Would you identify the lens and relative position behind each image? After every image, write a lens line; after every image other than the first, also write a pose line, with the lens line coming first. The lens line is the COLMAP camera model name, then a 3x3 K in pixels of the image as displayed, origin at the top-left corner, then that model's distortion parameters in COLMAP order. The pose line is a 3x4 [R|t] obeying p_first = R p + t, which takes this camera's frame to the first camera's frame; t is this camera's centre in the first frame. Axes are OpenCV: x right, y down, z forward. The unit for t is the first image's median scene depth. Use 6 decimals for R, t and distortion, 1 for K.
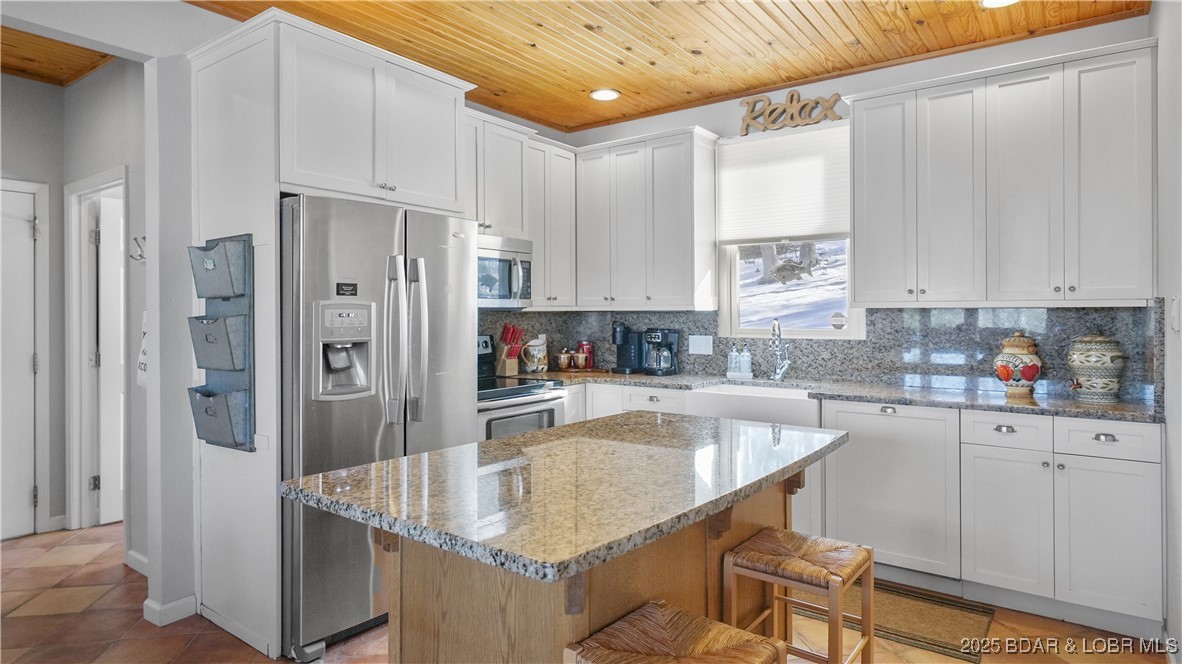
lens RADIAL K [[662.3, 0, 588.8], [0, 662.3, 304.7], [0, 0, 1]] dist [0.017549, -0.000759]
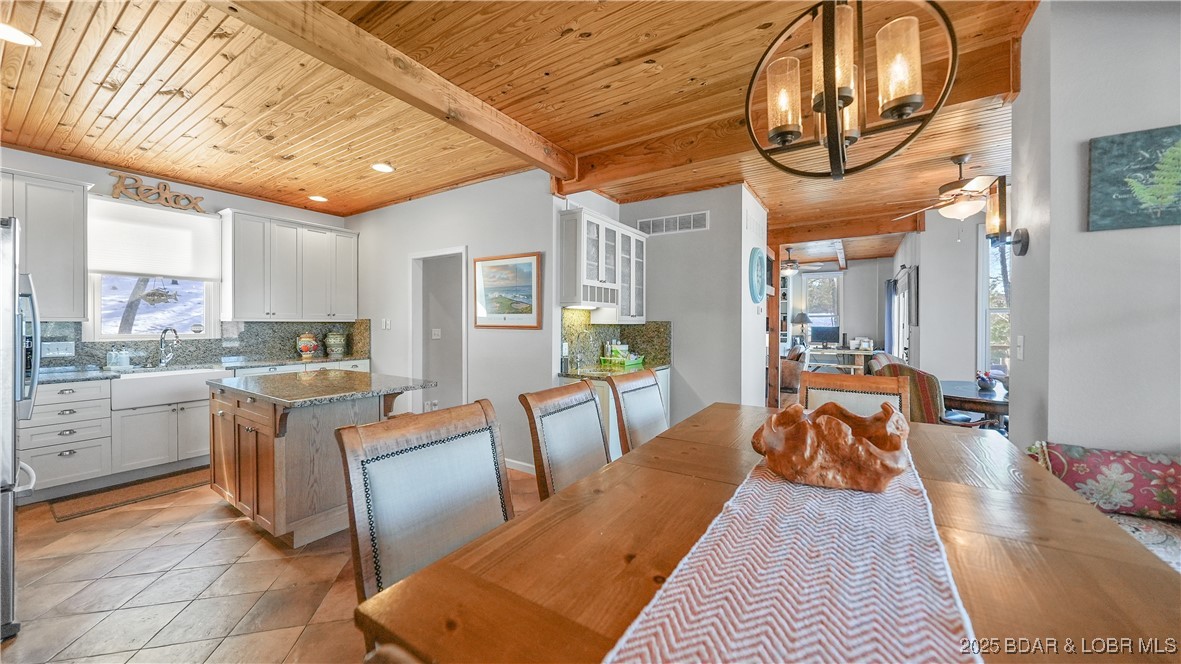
lens RADIAL K [[412.3, 0, 595.5], [0, 412.3, 324.6], [0, 0, 1]] dist [-0.000557, -0.000008]
pose [[-0.070638, -0.002762, 0.997498, -0.745228], [-0.012203, 0.999924, 0.001904, -0.000206], [-0.997427, -0.012038, -0.070666, 0.046081]]
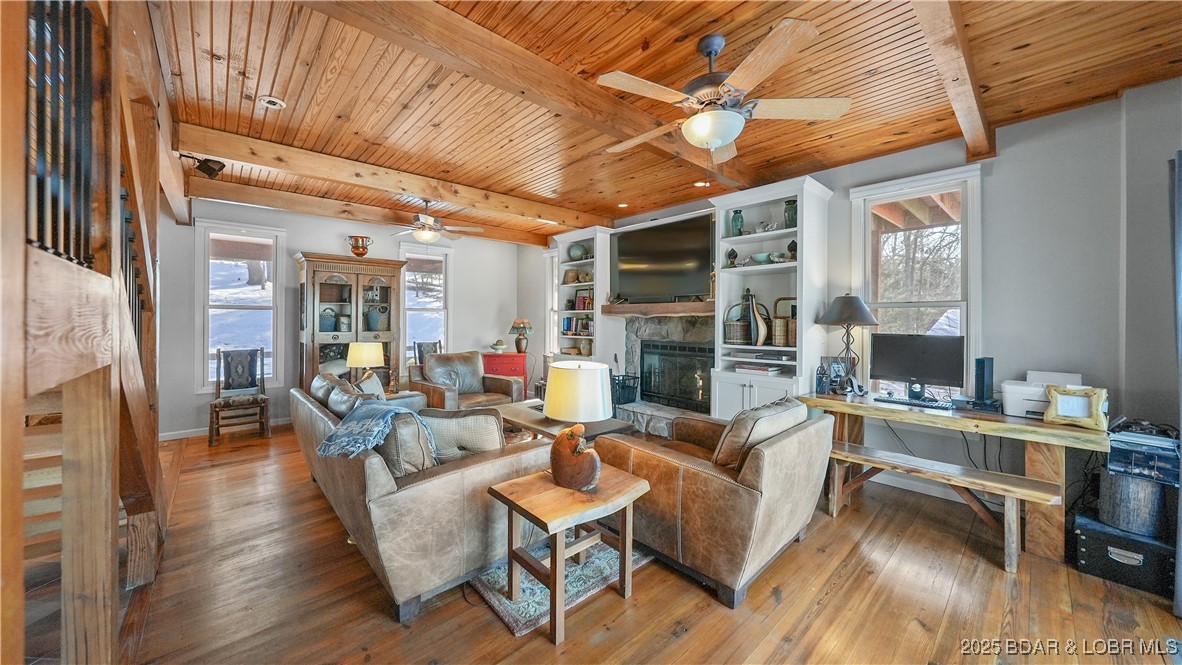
lens RADIAL K [[414.7, 0, 598.5], [0, 414.7, 318.6], [0, 0, 1]] dist [-0.000317, -0.000043]
pose [[0.183696, 0.008277, 0.982948, 0.595004], [-0.012845, 0.999899, -0.006019, -0.018270], [-0.982899, -0.011520, 0.183784, -0.956727]]
